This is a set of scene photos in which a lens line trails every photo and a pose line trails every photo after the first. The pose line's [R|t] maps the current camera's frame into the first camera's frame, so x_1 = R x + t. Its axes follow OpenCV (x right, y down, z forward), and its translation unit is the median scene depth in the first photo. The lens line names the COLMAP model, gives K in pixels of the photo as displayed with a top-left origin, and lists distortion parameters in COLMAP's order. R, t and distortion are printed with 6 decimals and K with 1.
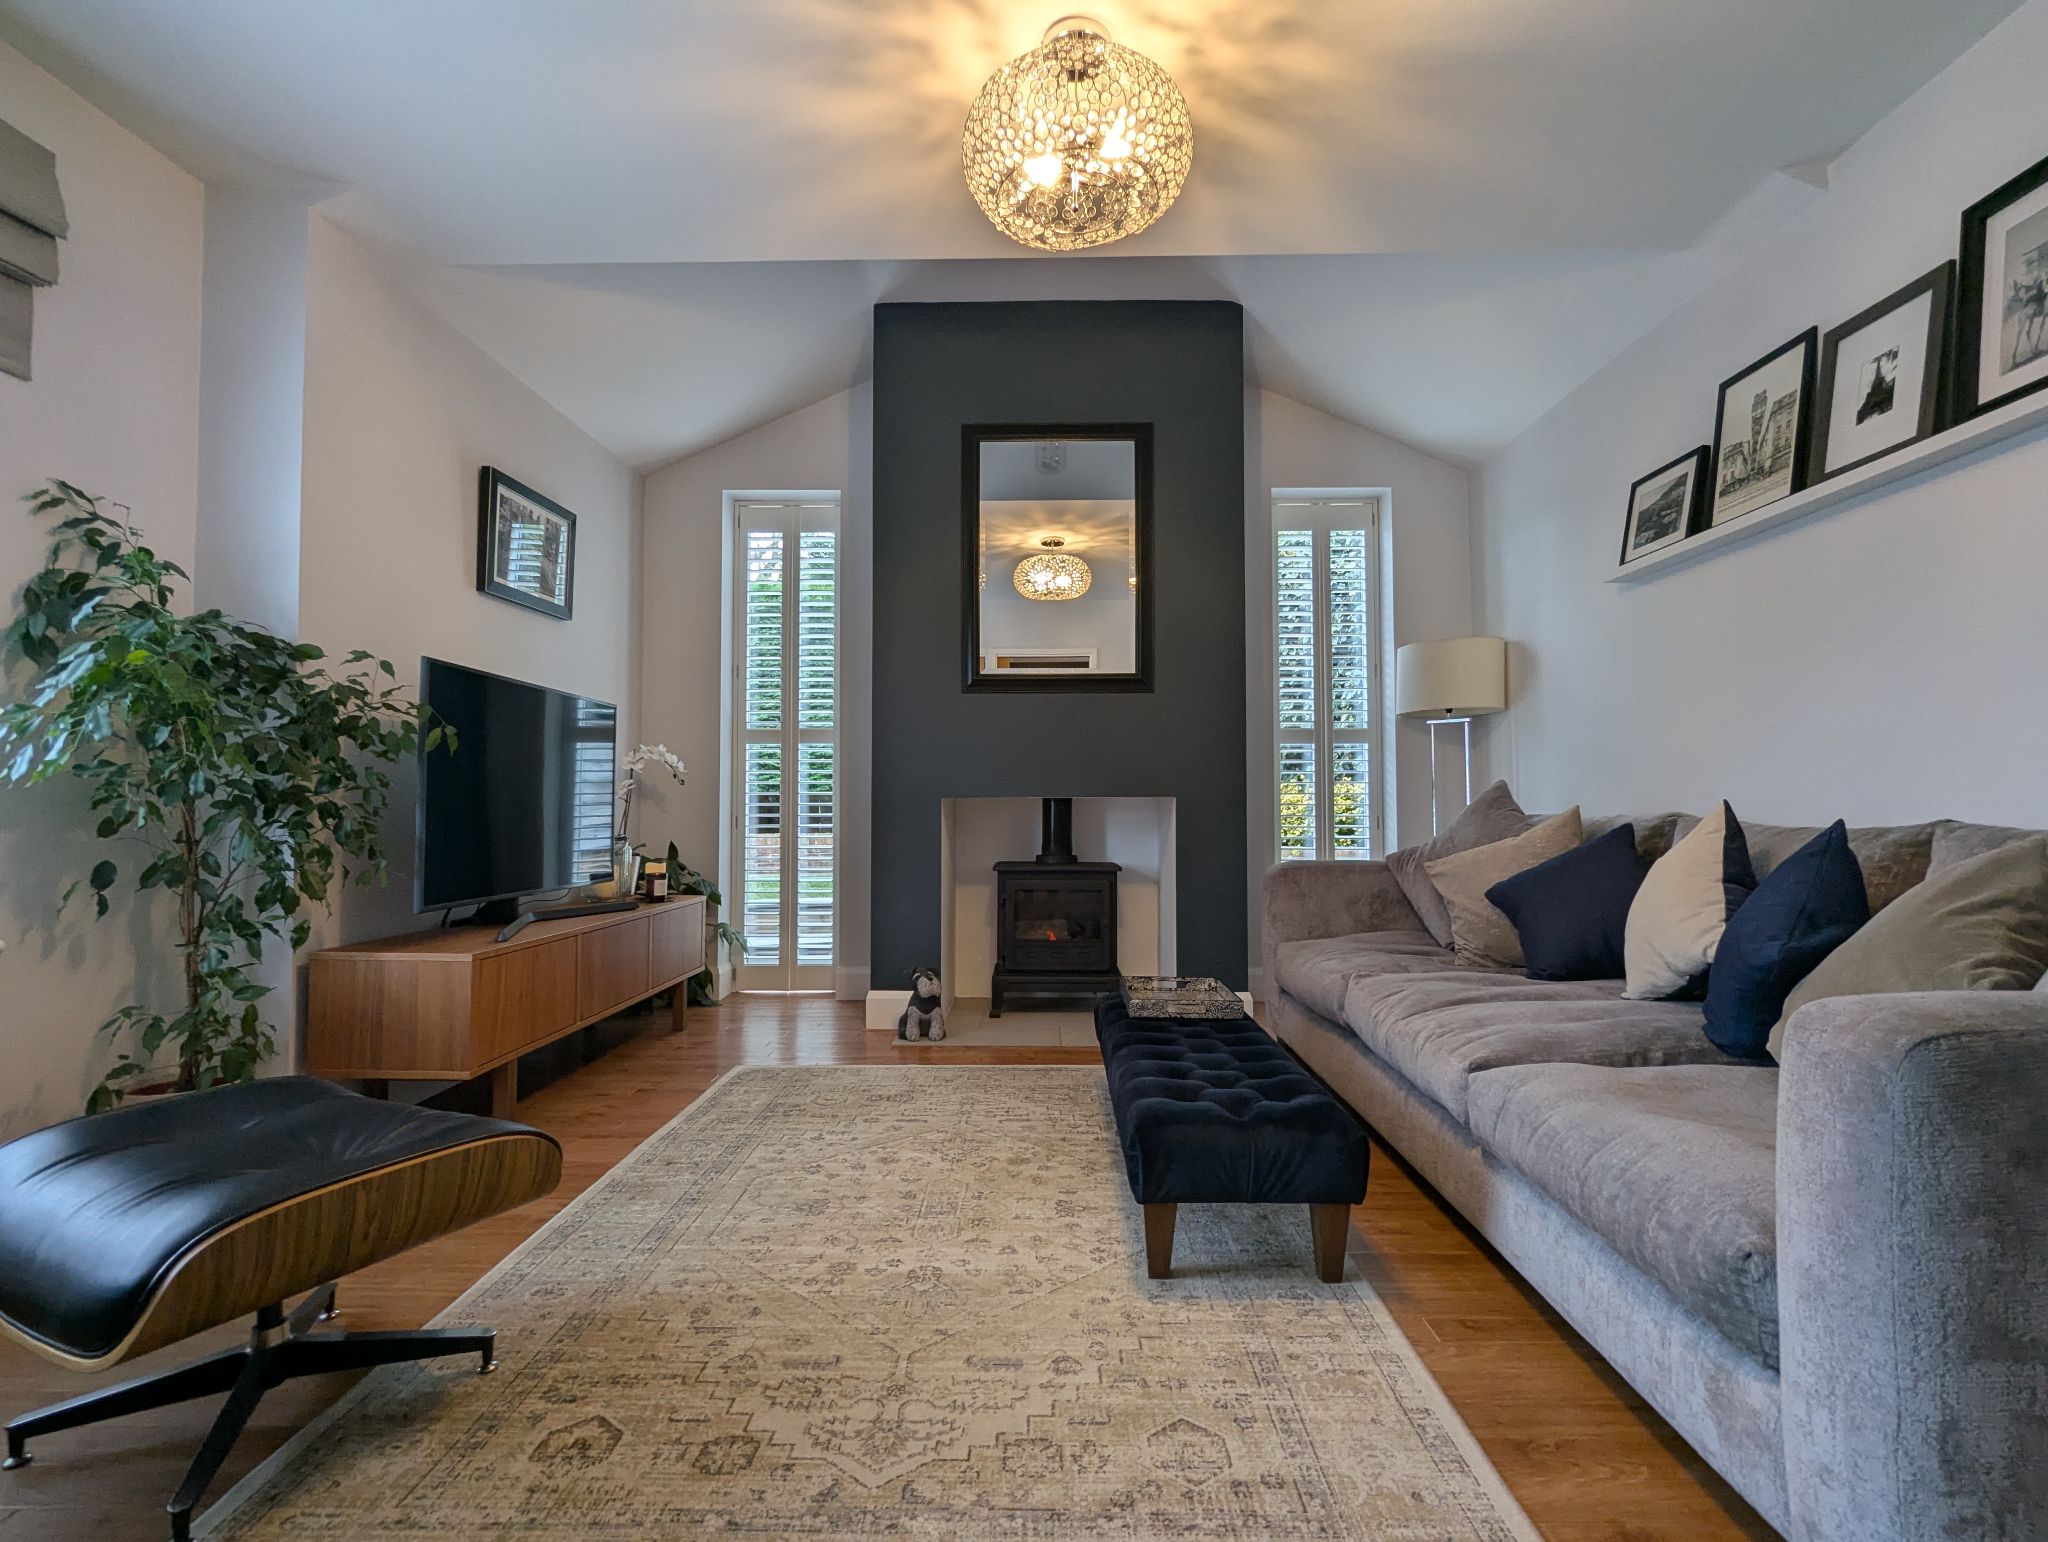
lens RADIAL K [[972.7, 0, 1024.2], [0, 972.7, 775.4], [0, 0, 1]] dist [0.000081, -0.000280]
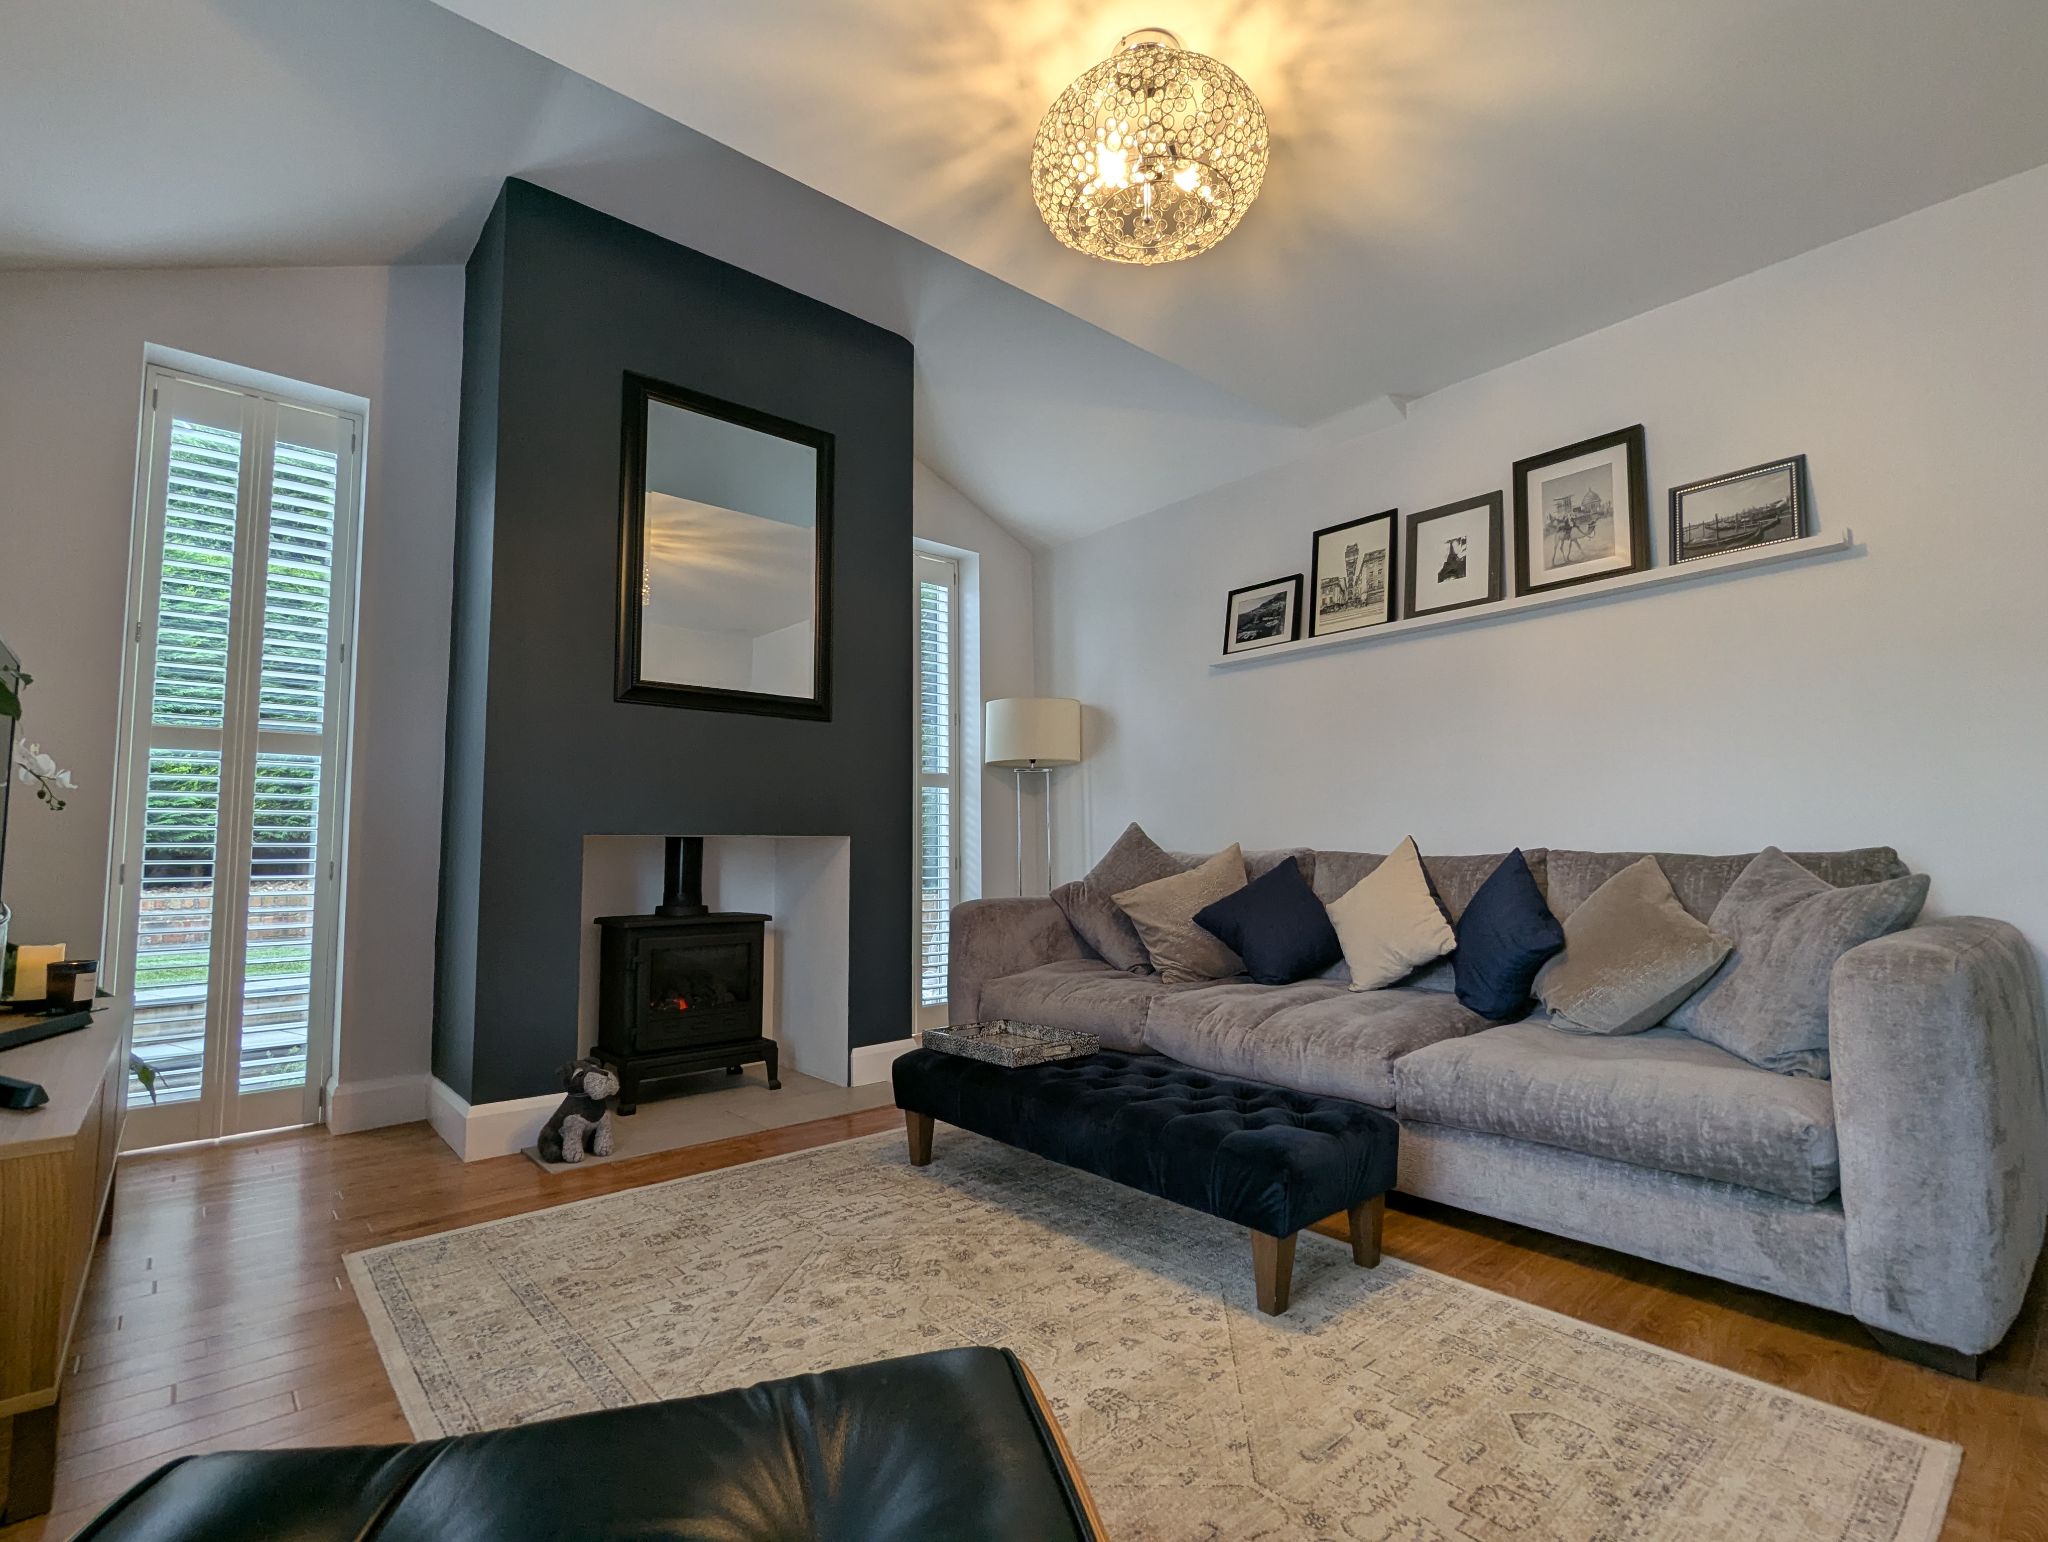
lens RADIAL K [[972.7, 0, 1024.2], [0, 972.7, 775.4], [0, 0, 1]] dist [0.000081, -0.000280]
pose [[0.744908, 0.050082, 0.665285, -0.487744], [-0.014721, 0.998170, -0.058659, 0.023294], [-0.667005, 0.033902, 0.744282, 0.279393]]
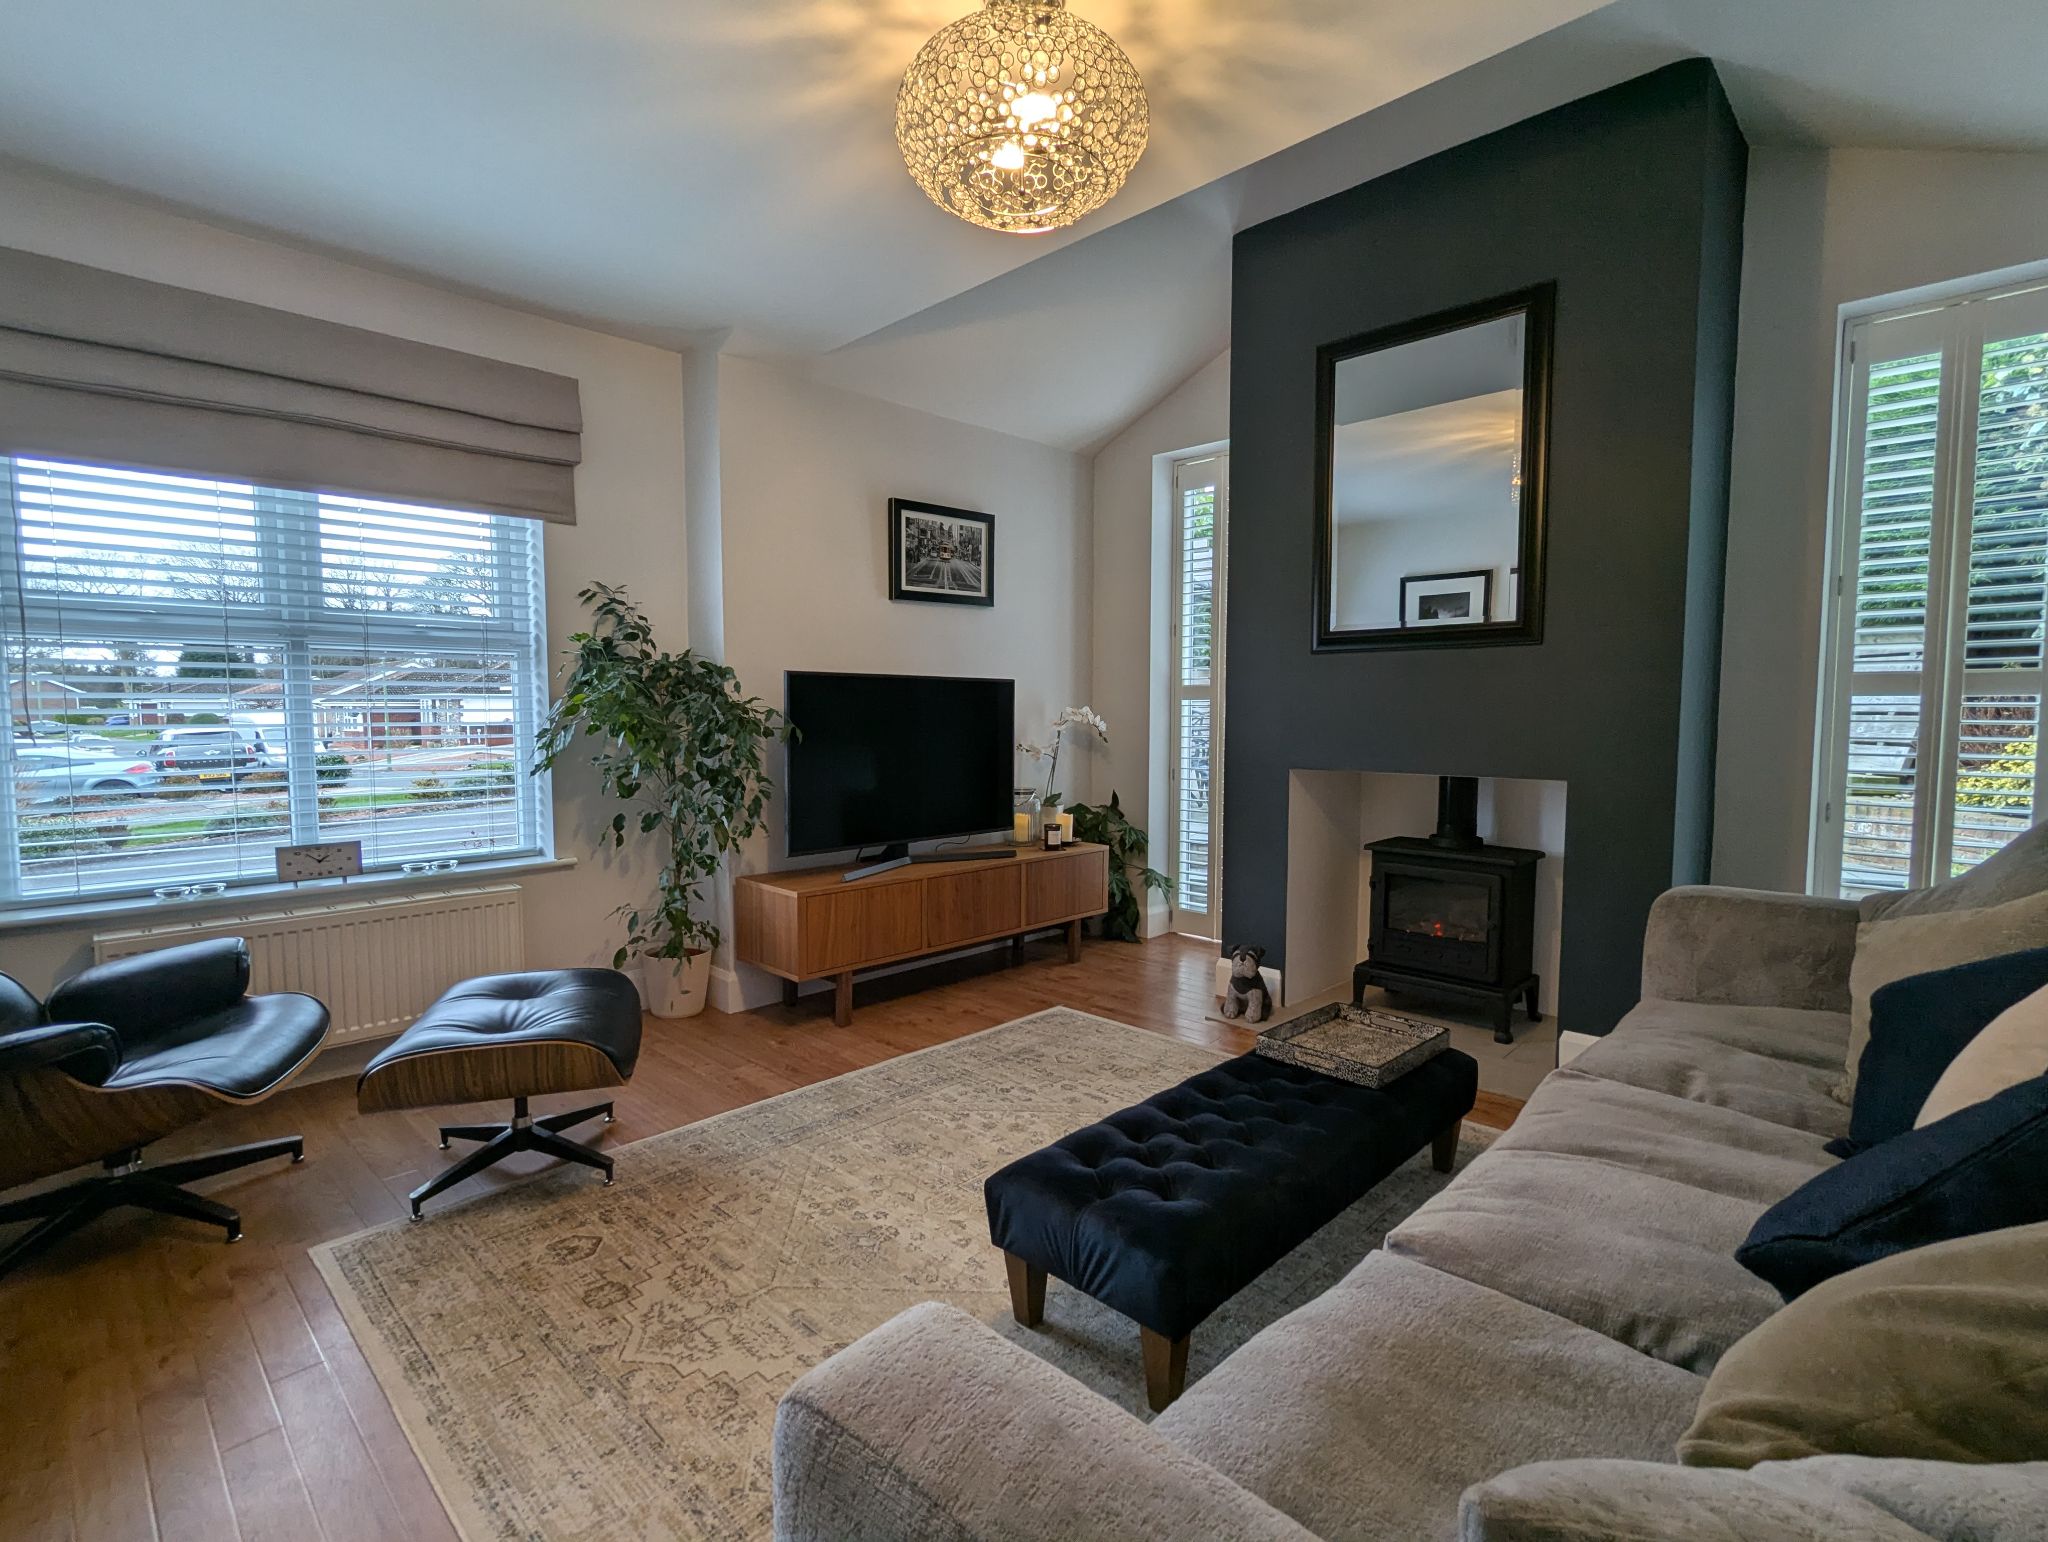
lens RADIAL K [[972.7, 0, 1024.2], [0, 972.7, 775.4], [0, 0, 1]] dist [0.000081, -0.000280]
pose [[0.728309, 0.047089, -0.683629, 0.525802], [0.021586, 0.995564, 0.091572, -0.087804], [0.684909, -0.081449, 0.724062, 0.216339]]
